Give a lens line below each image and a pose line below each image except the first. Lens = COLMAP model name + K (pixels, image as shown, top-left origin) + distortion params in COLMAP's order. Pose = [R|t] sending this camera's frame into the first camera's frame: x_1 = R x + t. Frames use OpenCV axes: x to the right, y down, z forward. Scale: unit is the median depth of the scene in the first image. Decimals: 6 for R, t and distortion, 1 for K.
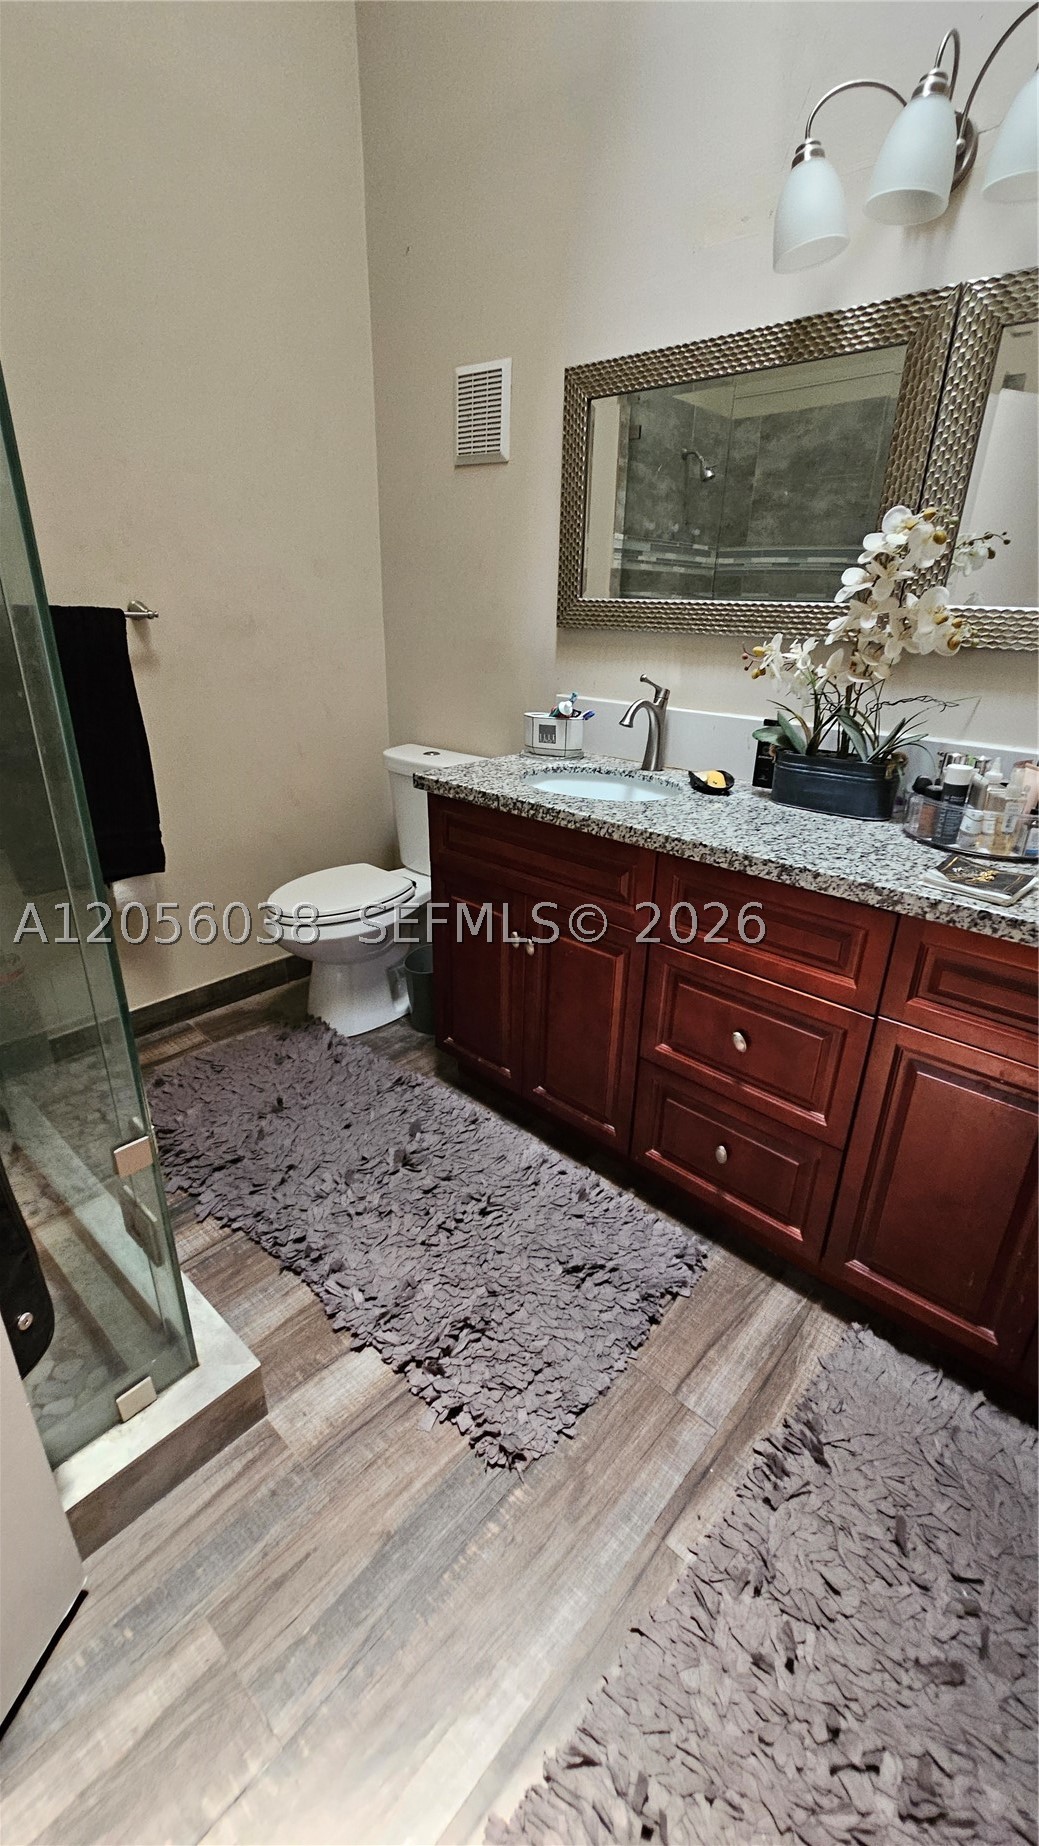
lens RADIAL K [[760.5, 0, 525.7], [0, 760.5, 919.5], [0, 0, 1]] dist [-0.001435, -0.000554]
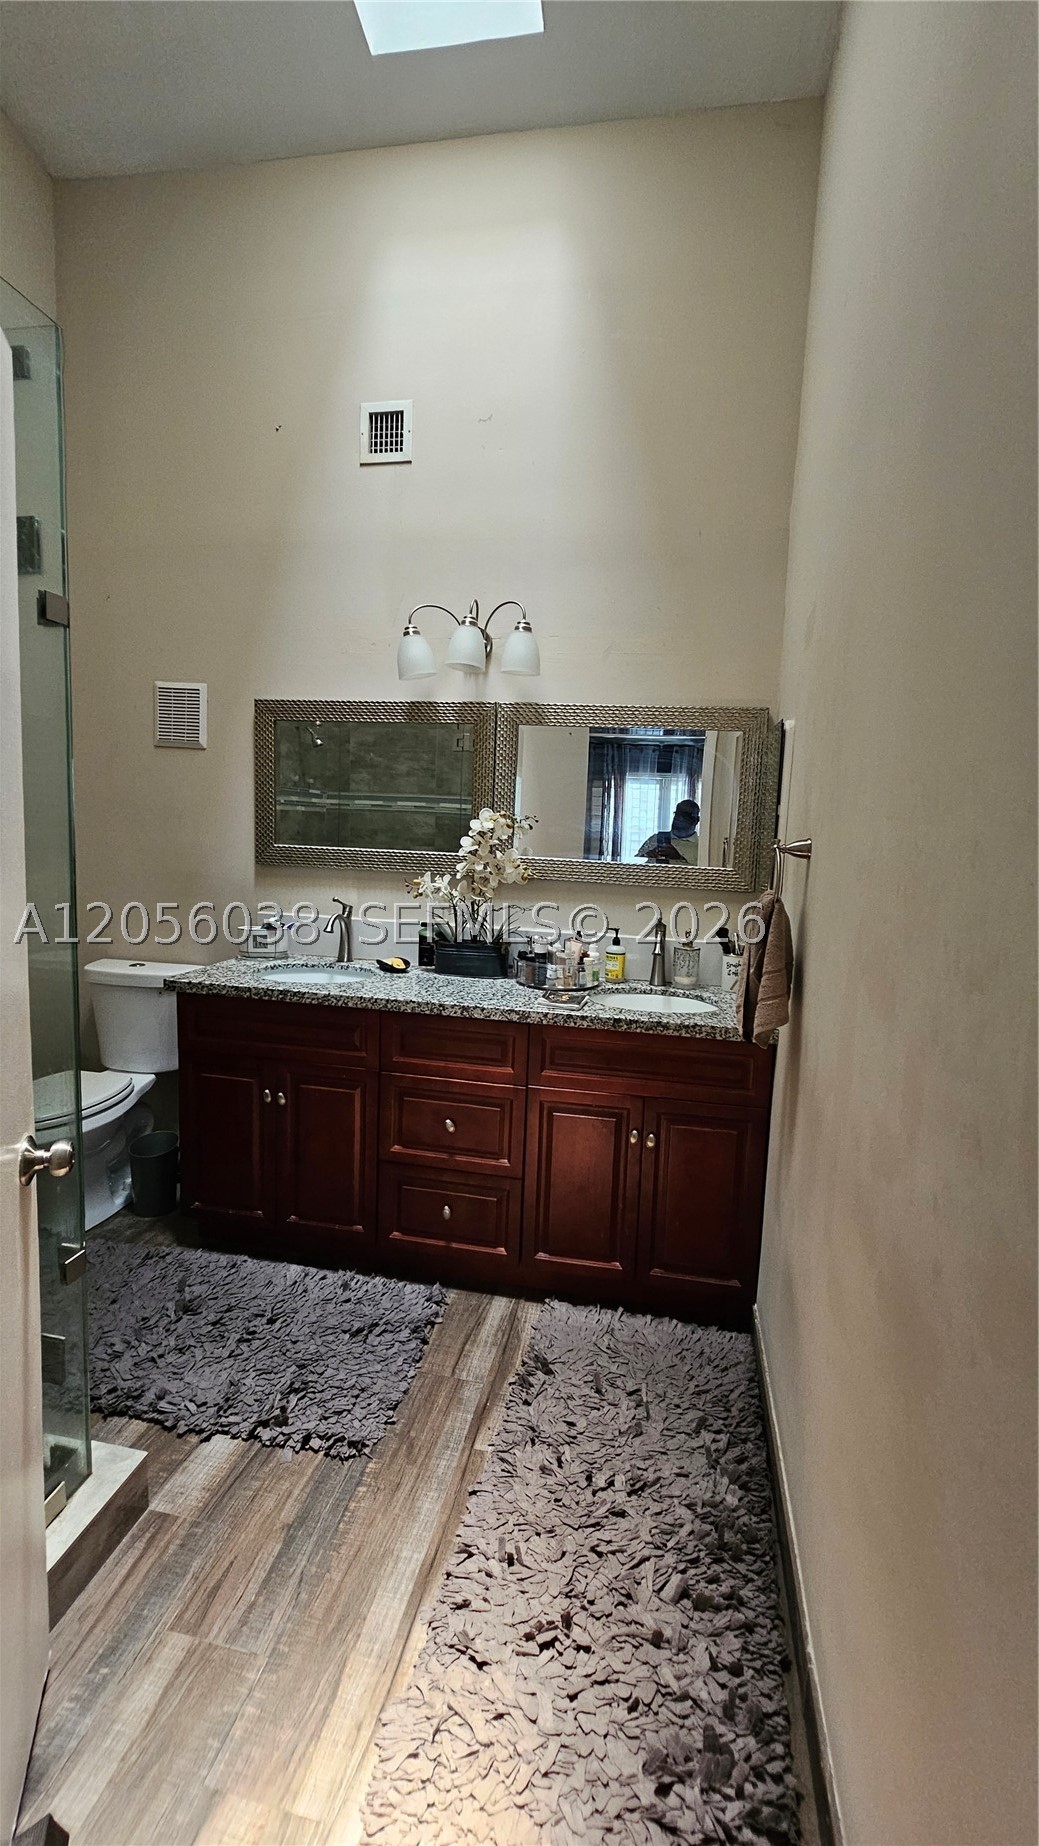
lens RADIAL K [[760.5, 0, 523.5], [0, 760.5, 918.6], [0, 0, 1]] dist [-0.001435, -0.000554]
pose [[0.860879, -0.051557, 0.506191, -0.348856], [0.178614, 0.962162, -0.205770, 0.100323], [-0.476428, 0.267556, 0.837514, -0.475209]]
